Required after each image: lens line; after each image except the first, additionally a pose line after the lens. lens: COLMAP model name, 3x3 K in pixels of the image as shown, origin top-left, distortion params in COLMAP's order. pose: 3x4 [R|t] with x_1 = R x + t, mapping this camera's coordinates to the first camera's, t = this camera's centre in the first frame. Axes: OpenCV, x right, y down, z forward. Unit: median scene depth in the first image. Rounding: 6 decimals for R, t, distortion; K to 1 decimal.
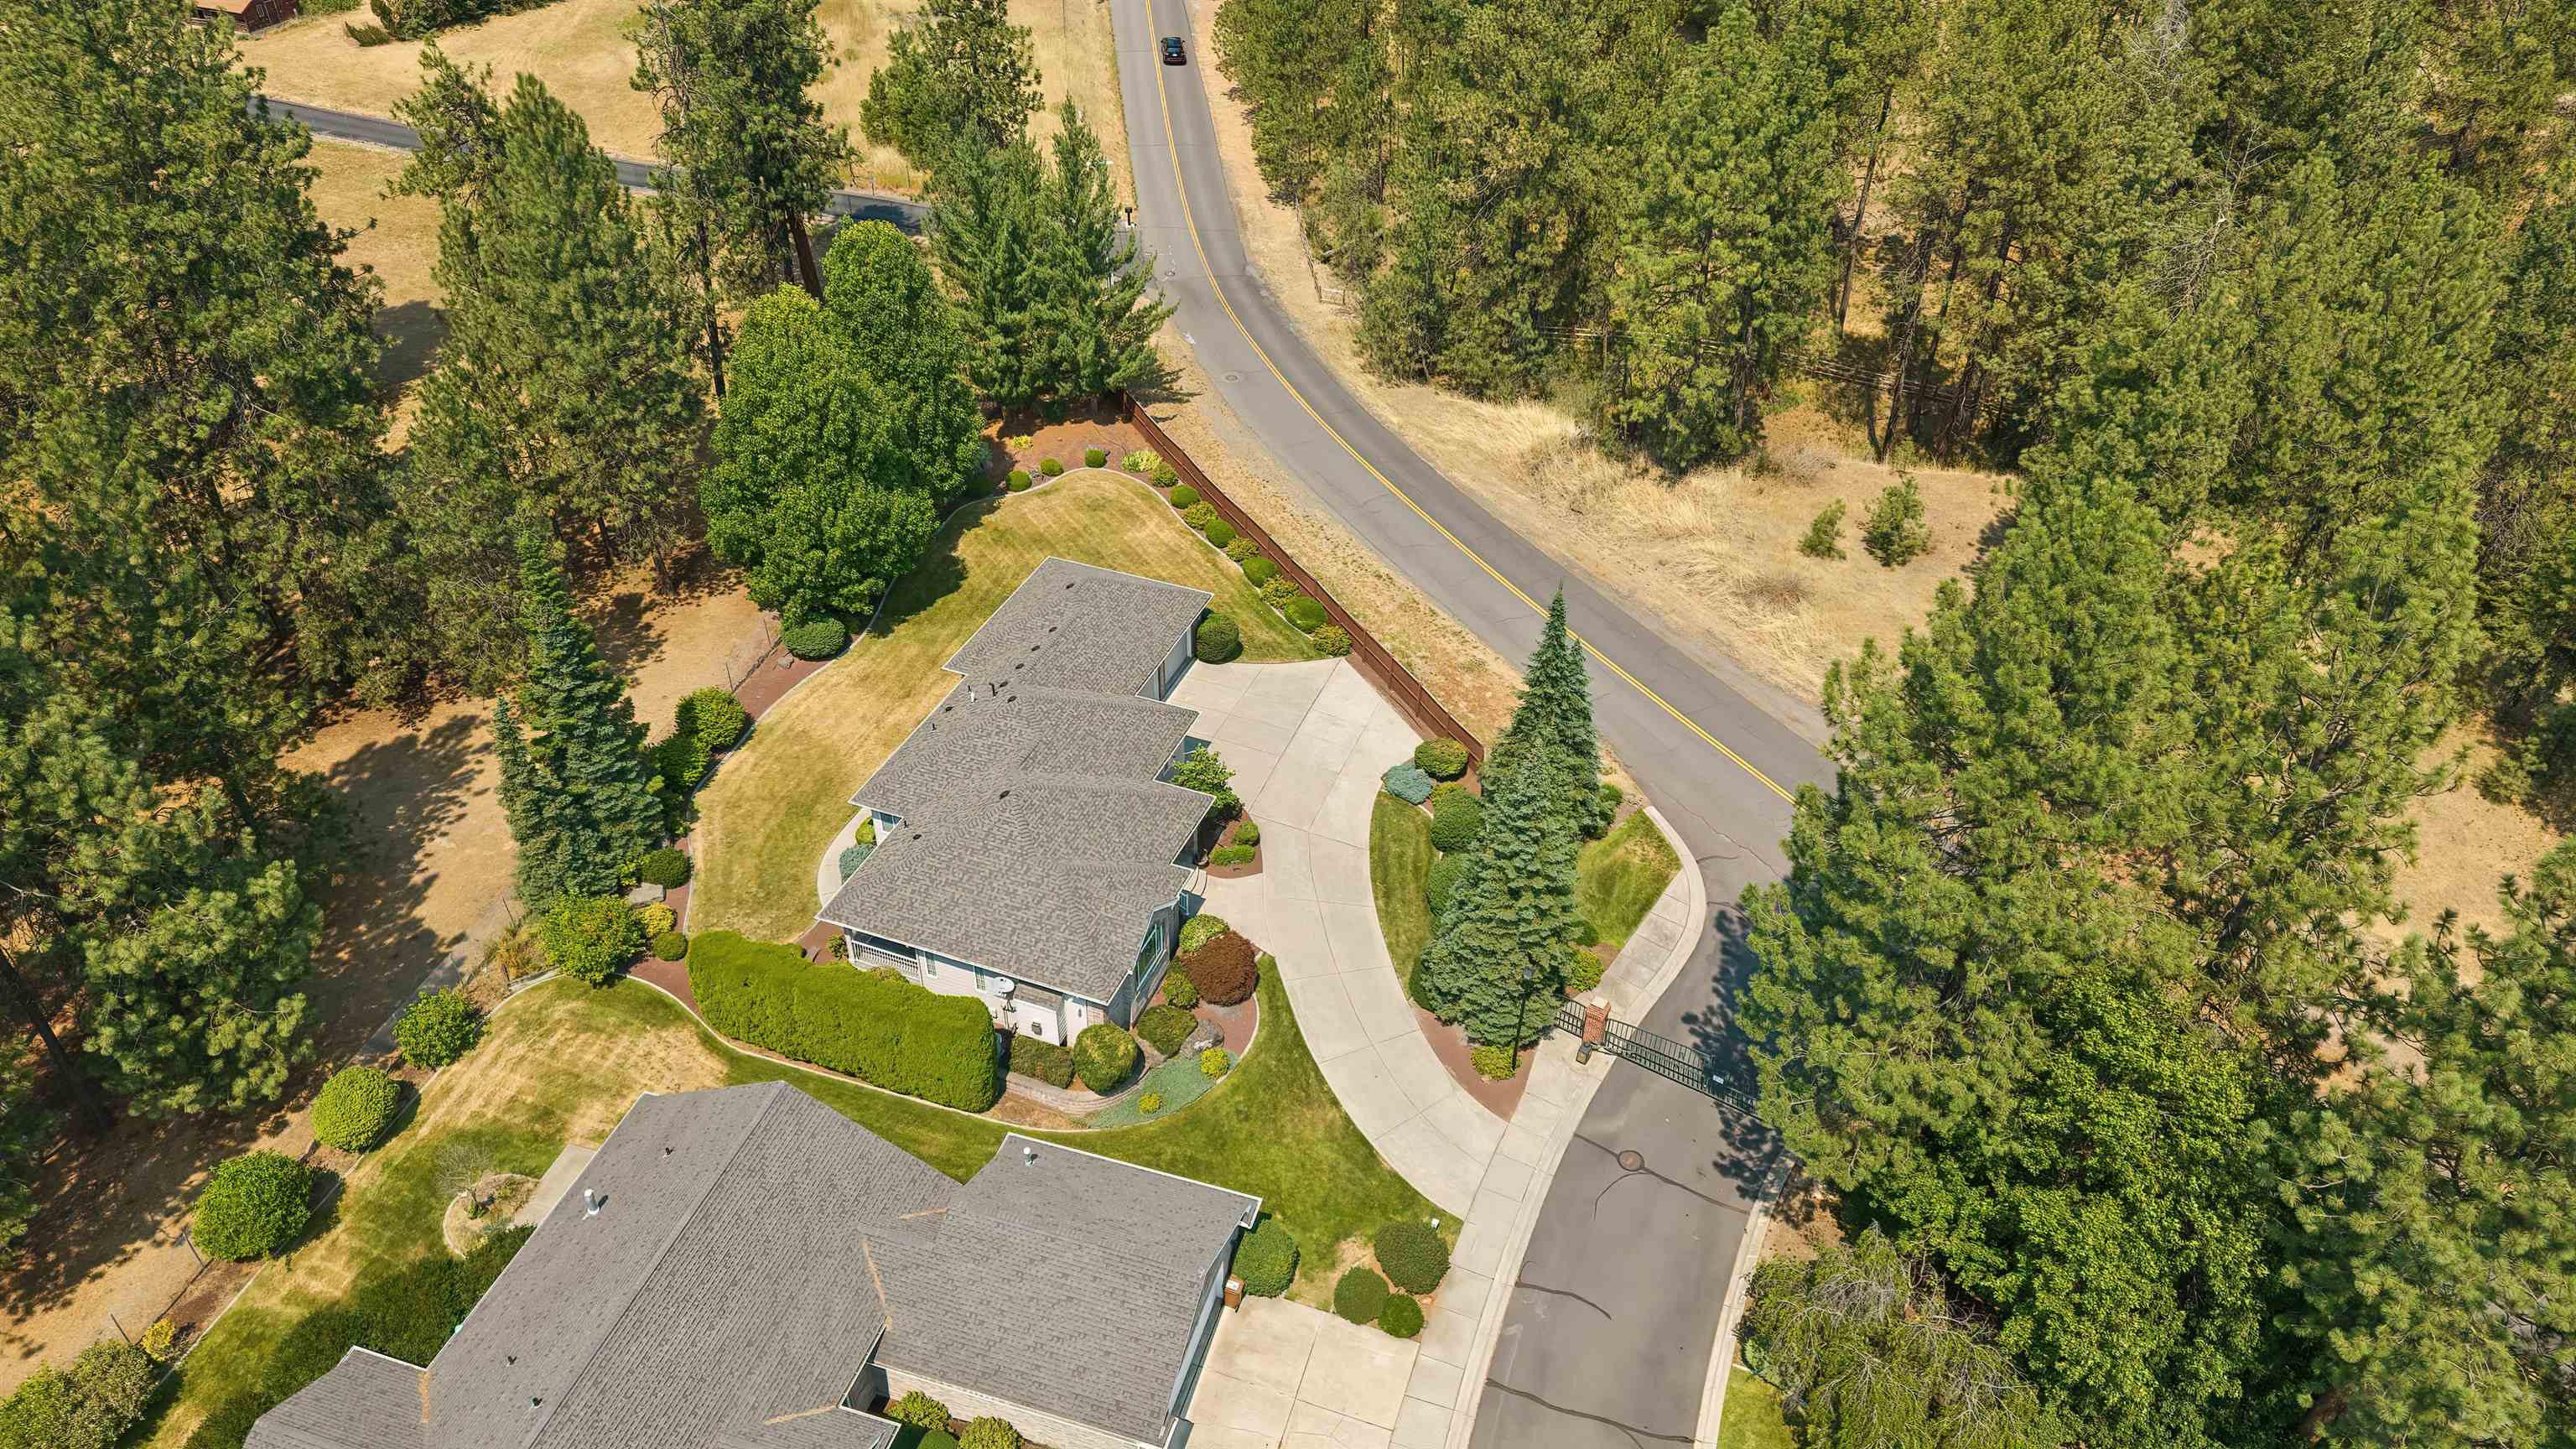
lens RADIAL K [[1753.9, 0, 1288.0], [0, 1753.9, 724.5], [0, 0, 1]] dist [0.038066, -0.048486]
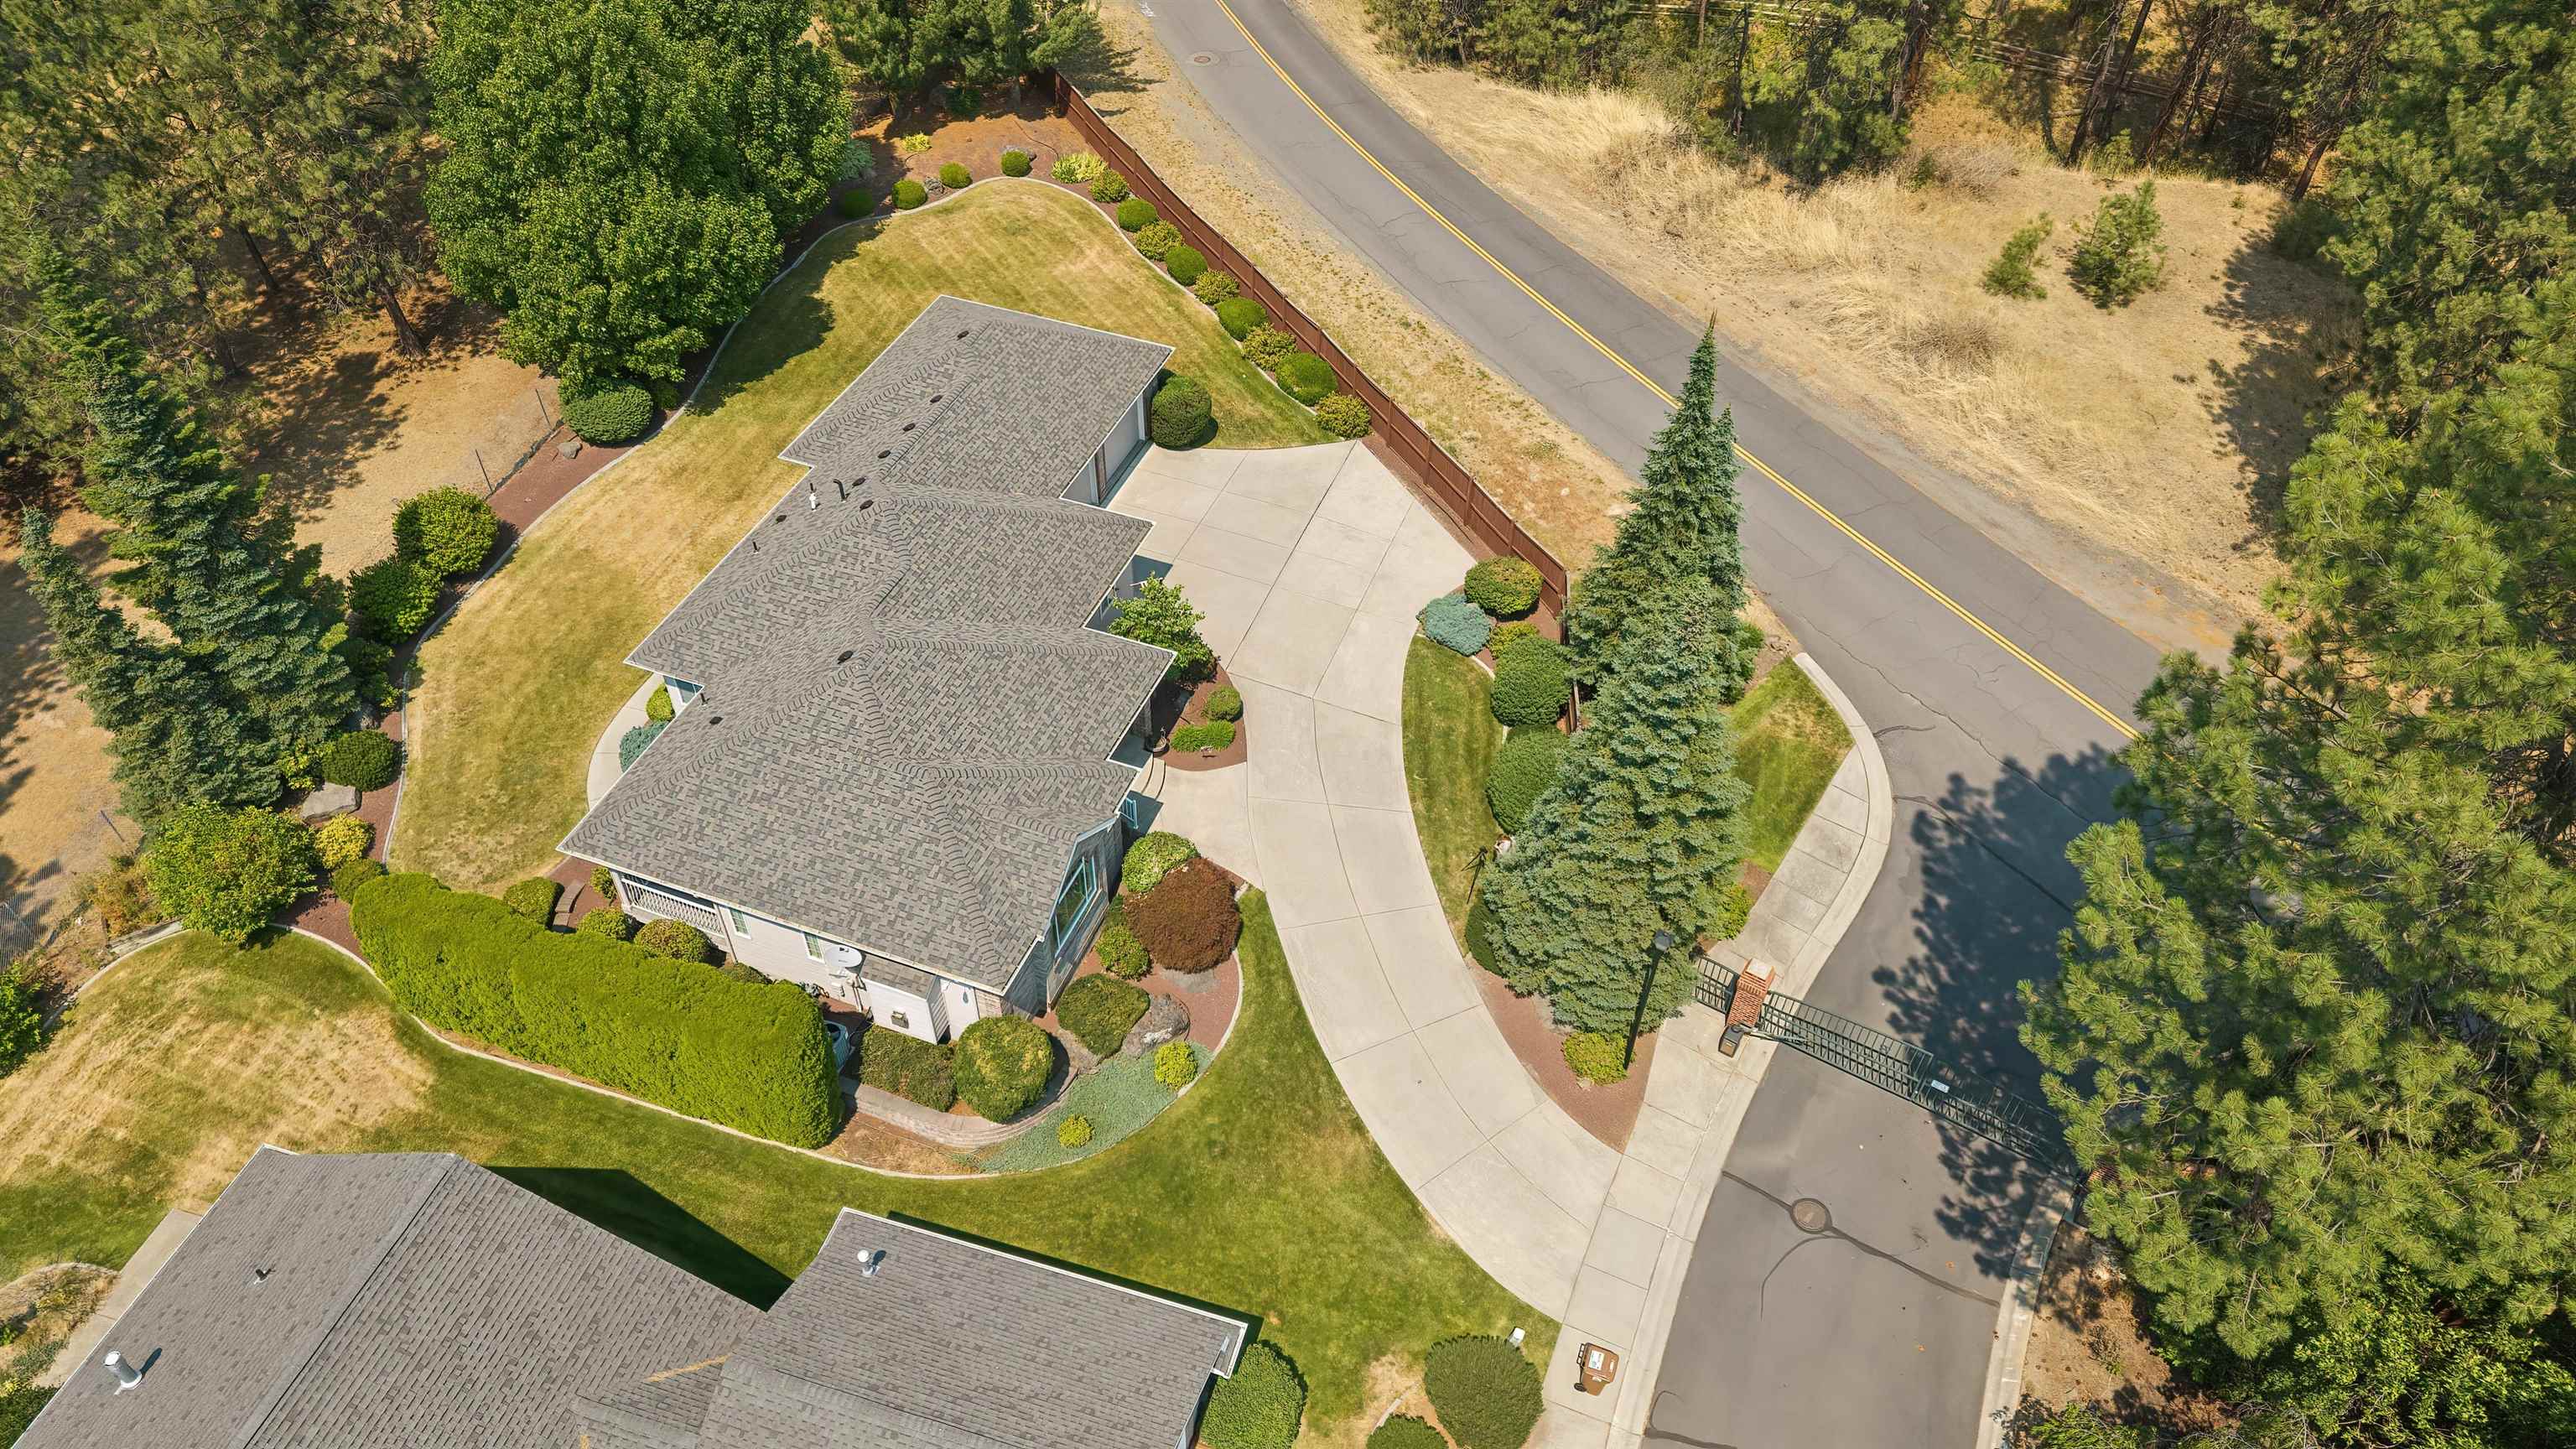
lens RADIAL K [[1753.9, 0, 1288.0], [0, 1753.9, 724.5], [0, 0, 1]] dist [0.038066, -0.048486]
pose [[0.999974, -0.005862, 0.004167, -0.001266], [0.005304, 0.992368, 0.123194, -0.013415], [-0.004857, -0.123168, 0.992374, 0.328698]]
